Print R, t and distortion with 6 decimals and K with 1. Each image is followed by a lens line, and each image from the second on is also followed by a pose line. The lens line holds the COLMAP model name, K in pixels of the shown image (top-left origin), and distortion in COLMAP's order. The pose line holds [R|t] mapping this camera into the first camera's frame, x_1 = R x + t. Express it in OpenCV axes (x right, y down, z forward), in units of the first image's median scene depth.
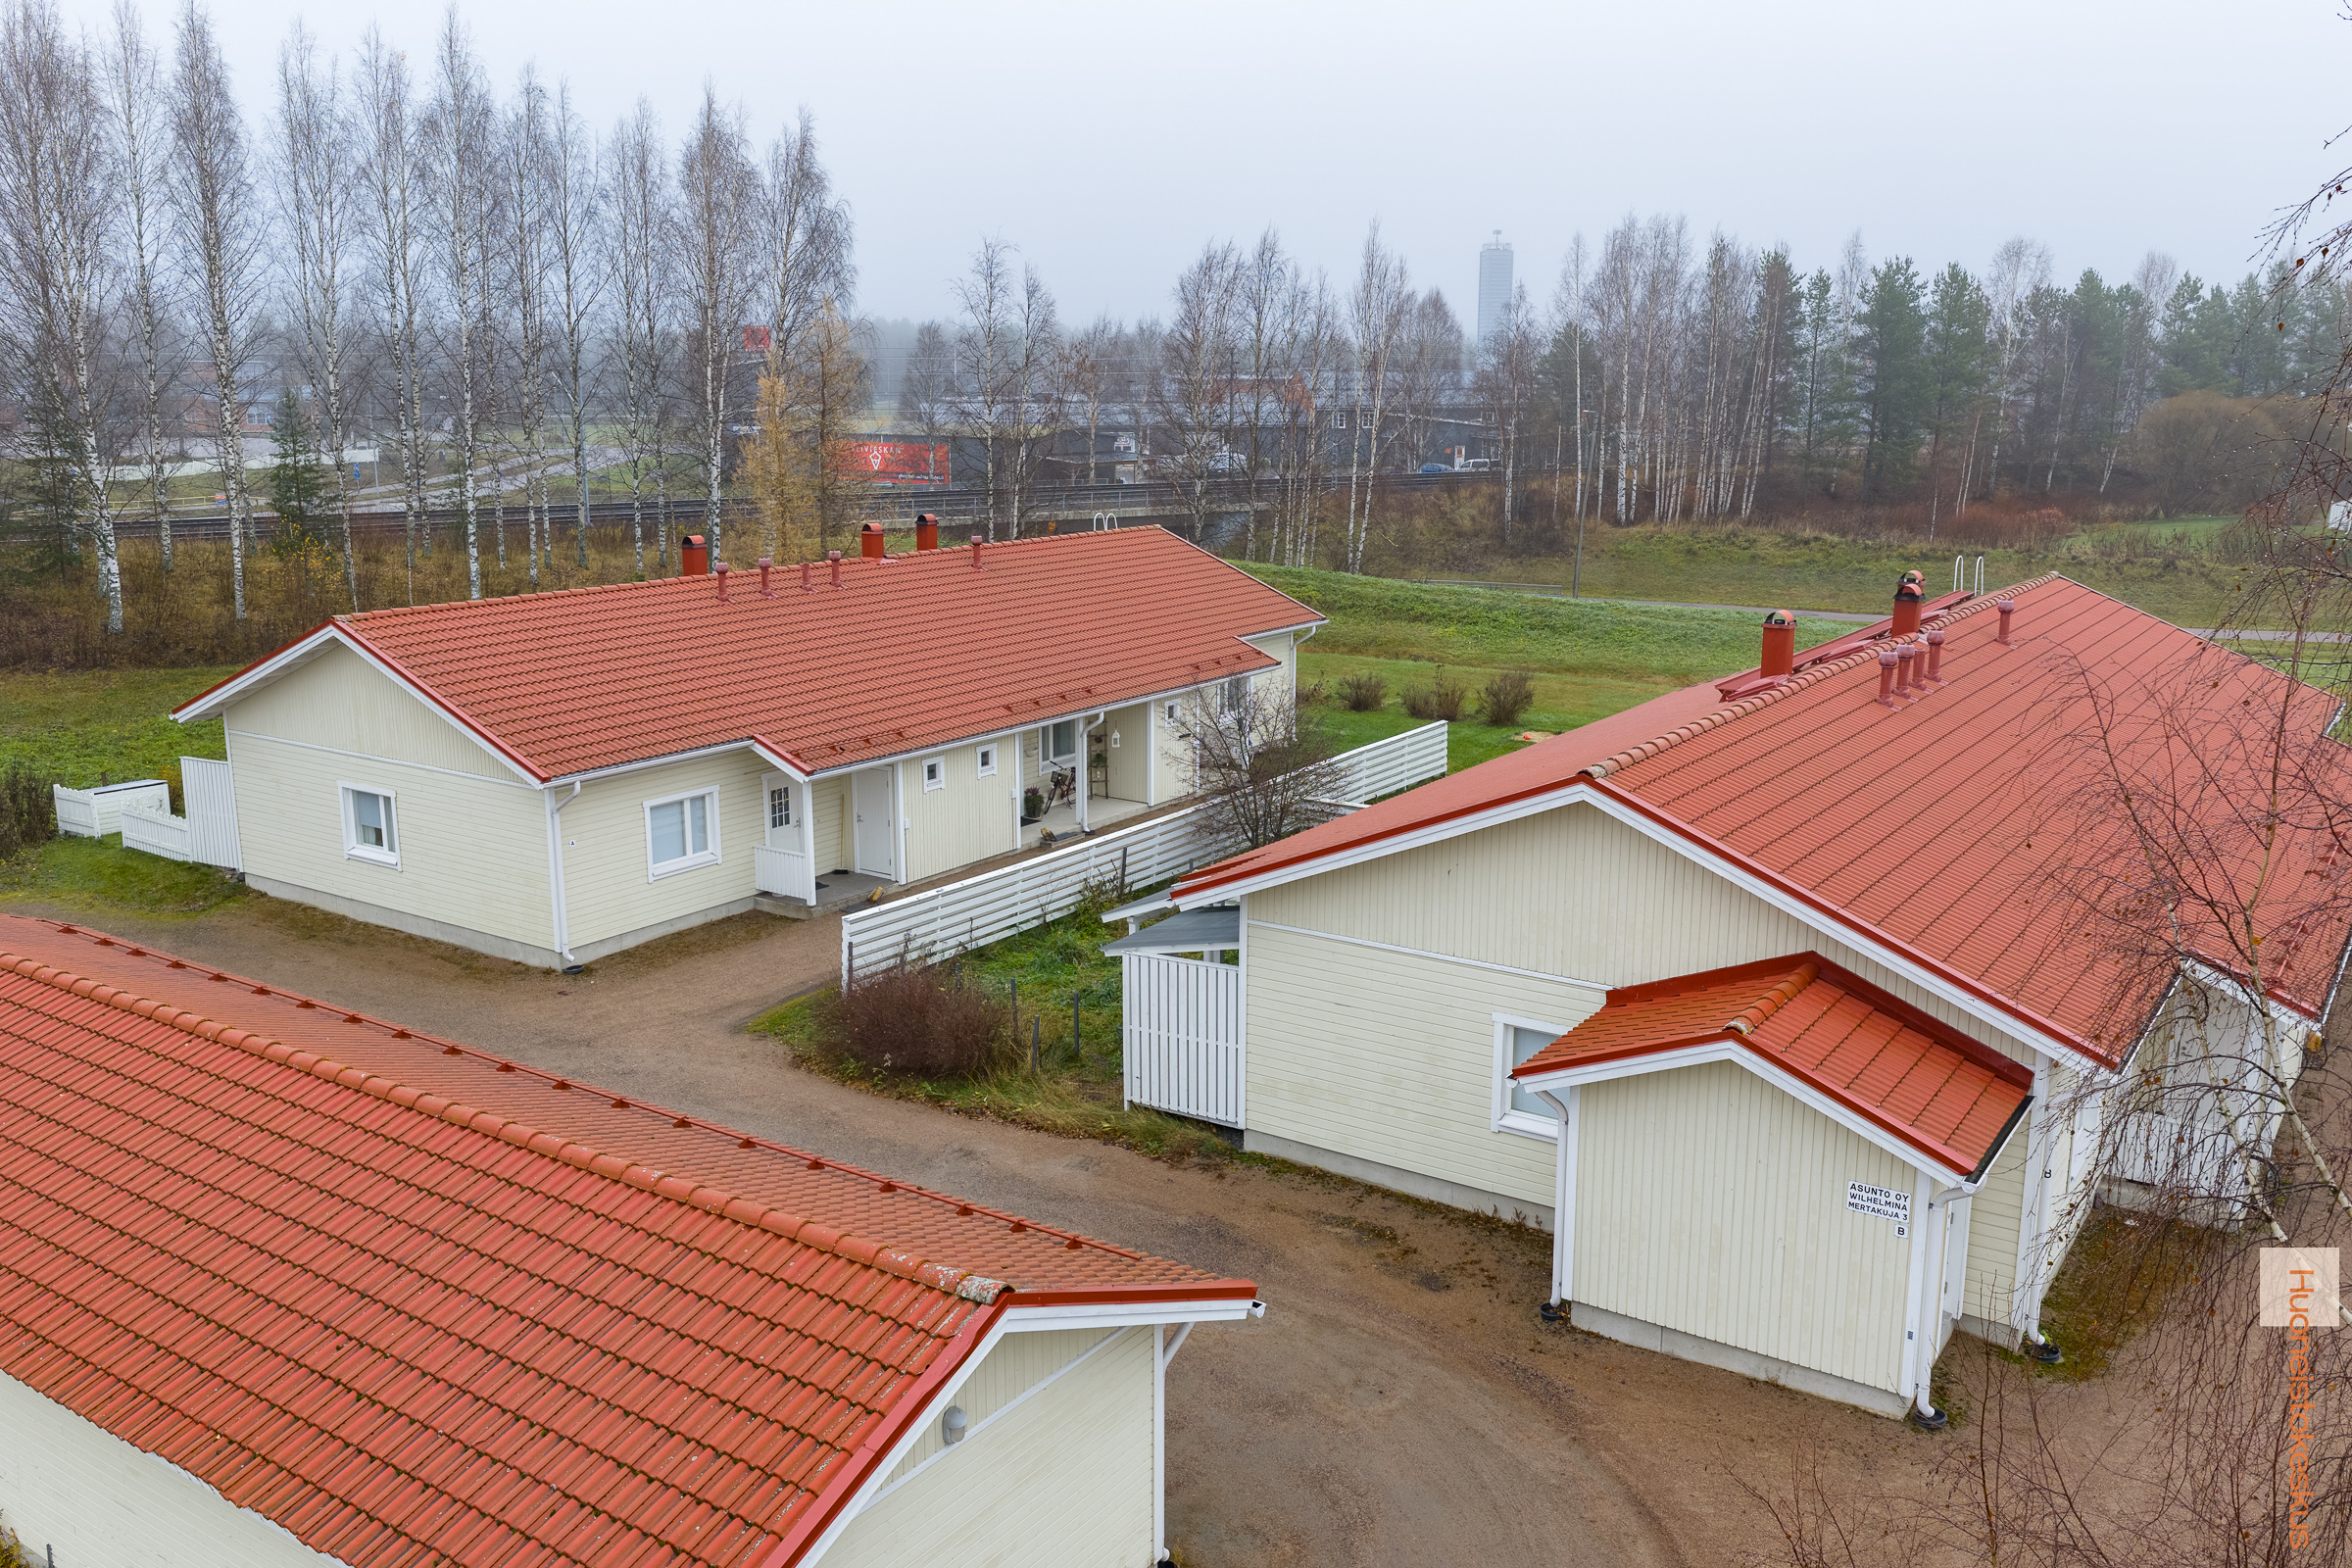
lens RADIAL K [[1937.2, 0, 1176.0], [0, 1937.2, 784.0], [0, 0, 1]] dist [0.028623, -0.002730]
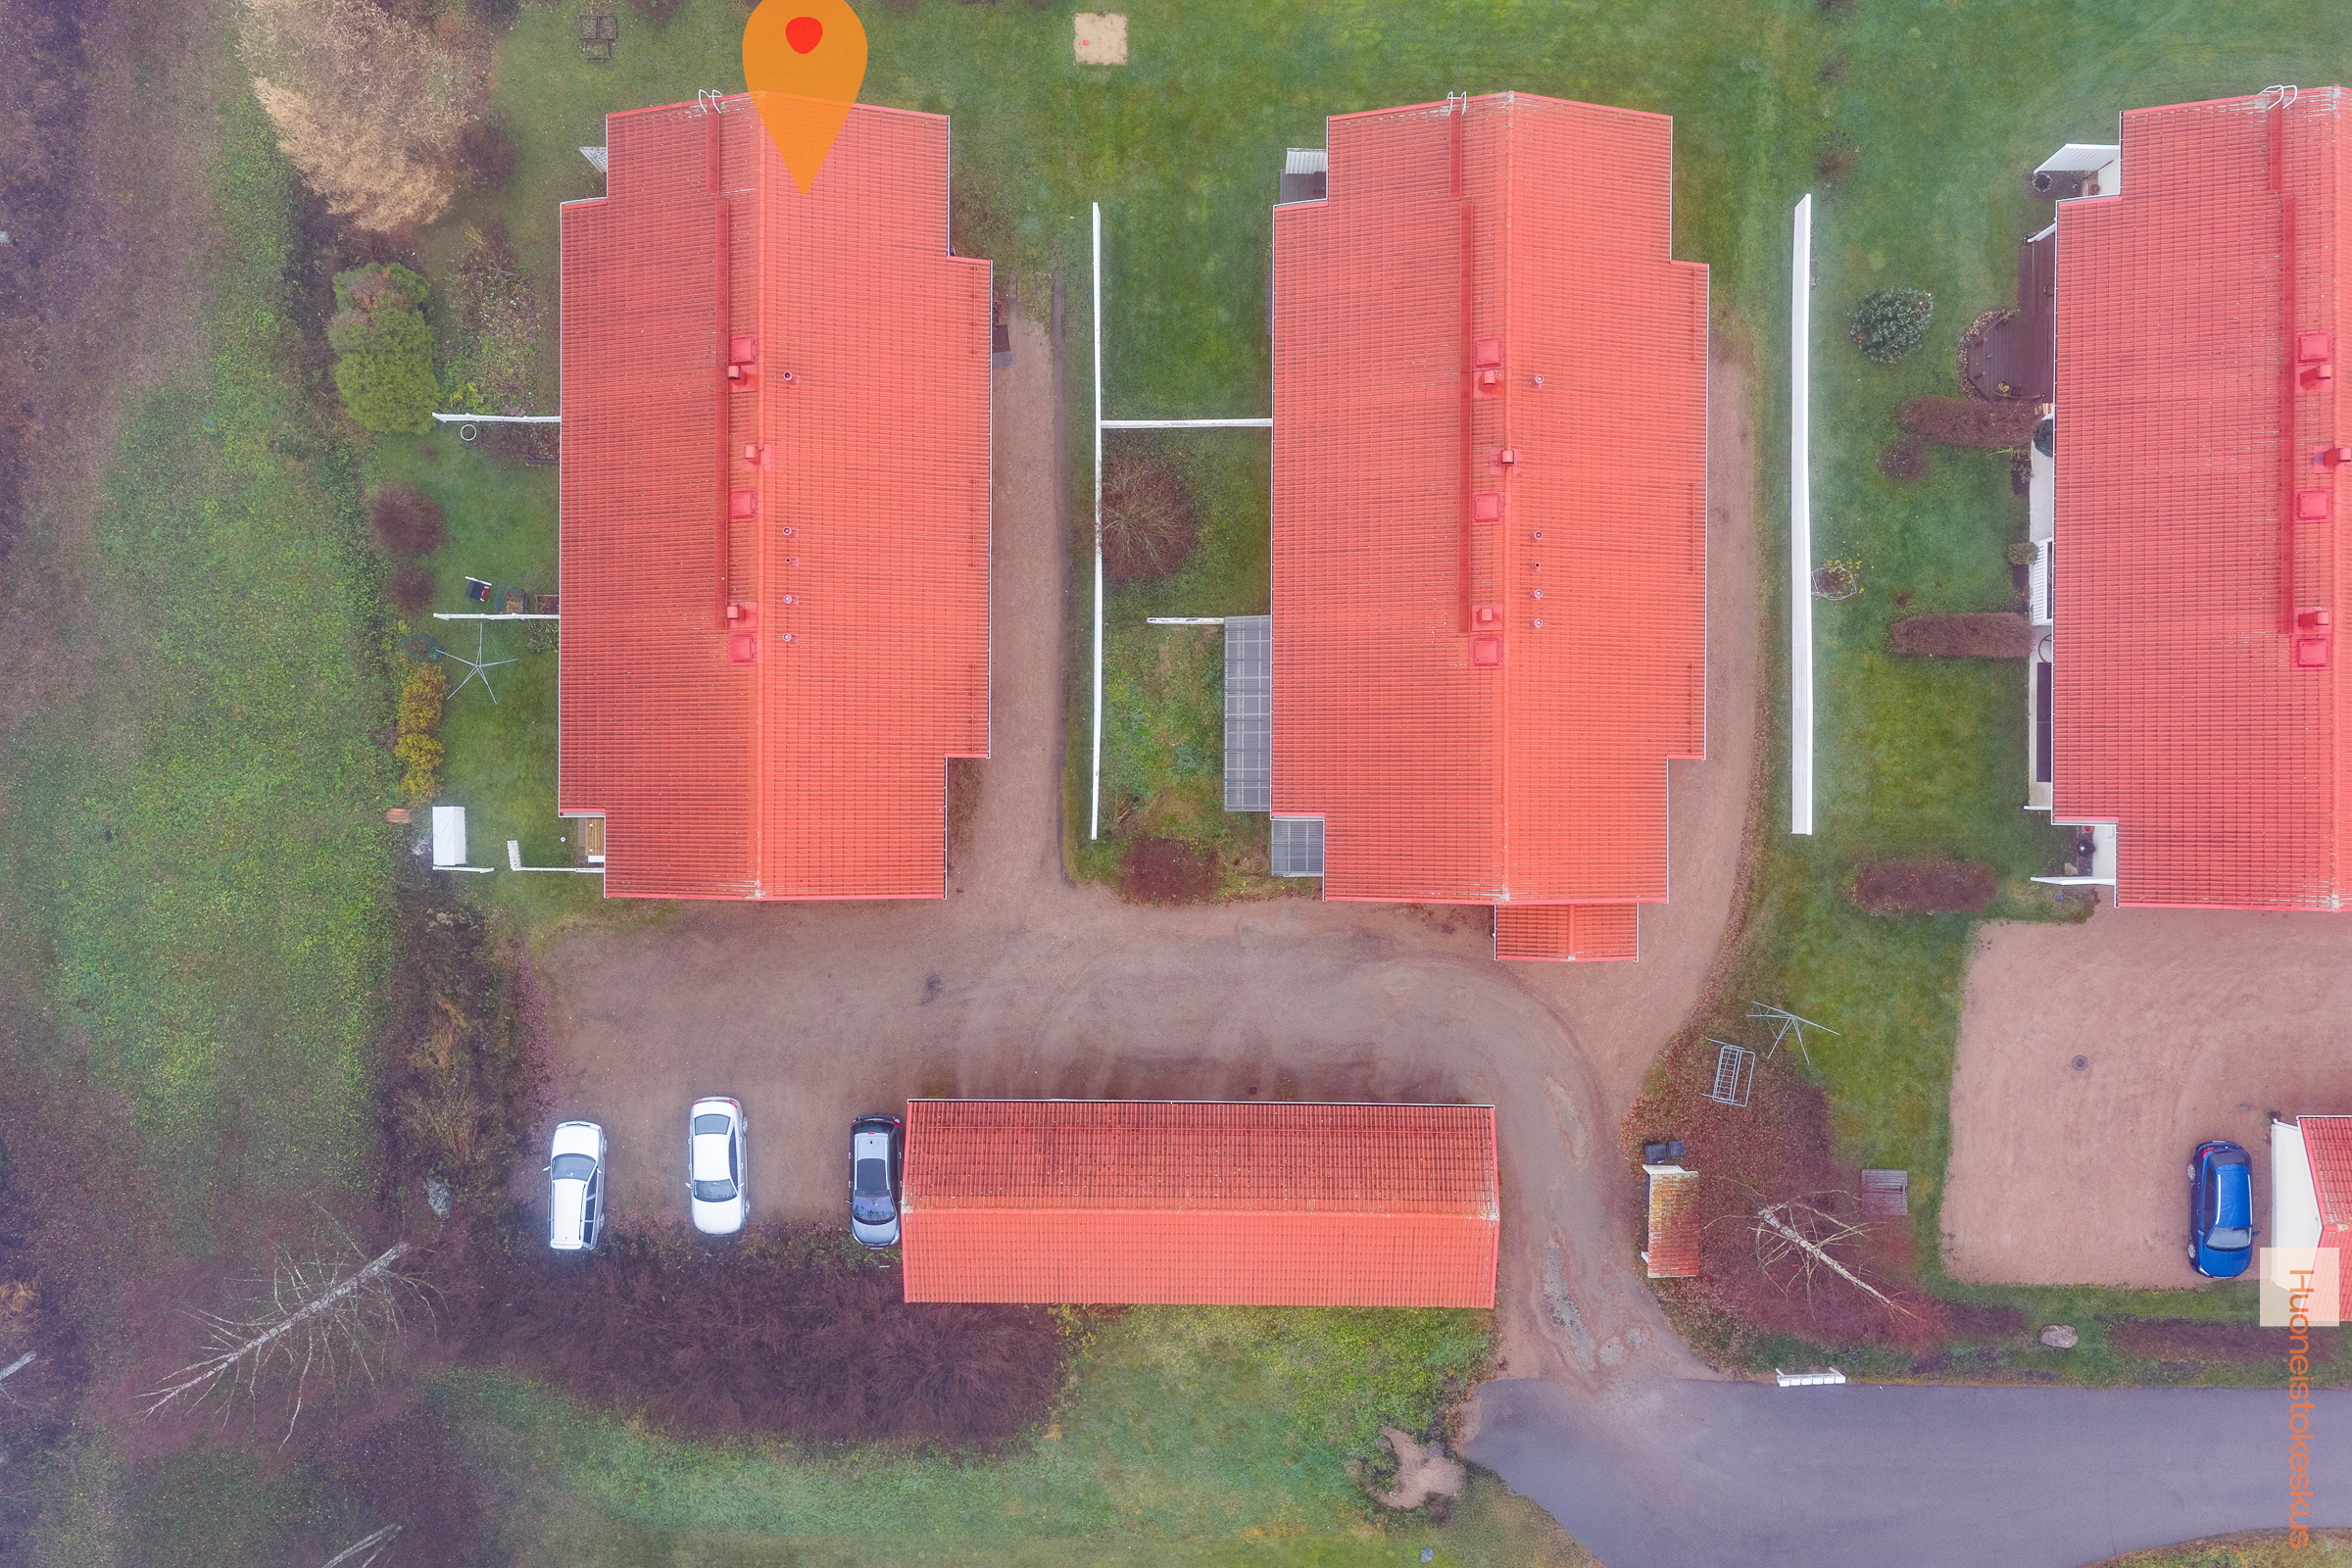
lens RADIAL K [[1937.2, 0, 1176.0], [0, 1937.2, 784.0], [0, 0, 1]] dist [0.028623, -0.002730]
pose [[0.827508, -0.561400, -0.007803, -0.046355], [0.129615, 0.177494, 0.975549, -1.934969], [-0.546288, -0.808286, 0.219644, 0.525937]]
